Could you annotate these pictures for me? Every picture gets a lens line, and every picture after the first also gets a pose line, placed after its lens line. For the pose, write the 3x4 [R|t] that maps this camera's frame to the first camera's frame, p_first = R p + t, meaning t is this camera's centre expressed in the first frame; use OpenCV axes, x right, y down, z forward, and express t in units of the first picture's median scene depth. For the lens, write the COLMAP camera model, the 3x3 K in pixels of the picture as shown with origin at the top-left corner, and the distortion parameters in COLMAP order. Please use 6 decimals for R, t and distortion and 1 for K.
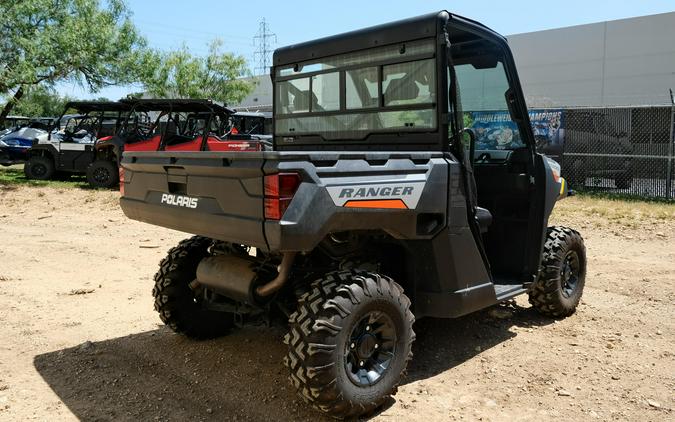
lens RADIAL K [[550.1, 0, 341.0], [0, 550.1, 216.1], [0, 0, 1]] dist [-0.025600, 0.014286]
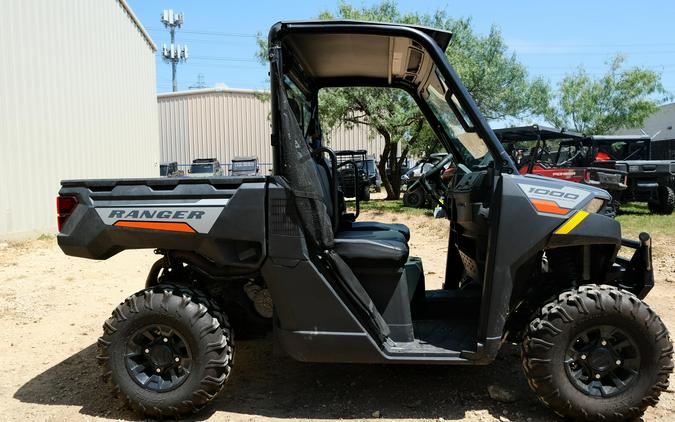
lens RADIAL K [[550.1, 0, 342.9], [0, 550.1, 233.9], [0, 0, 1]] dist [-0.025600, 0.014286]
pose [[0.654229, 0.055009, -0.754293, 1.112760], [-0.072733, 0.997305, 0.009648, -0.042223], [0.752791, 0.048550, 0.656467, 0.553902]]
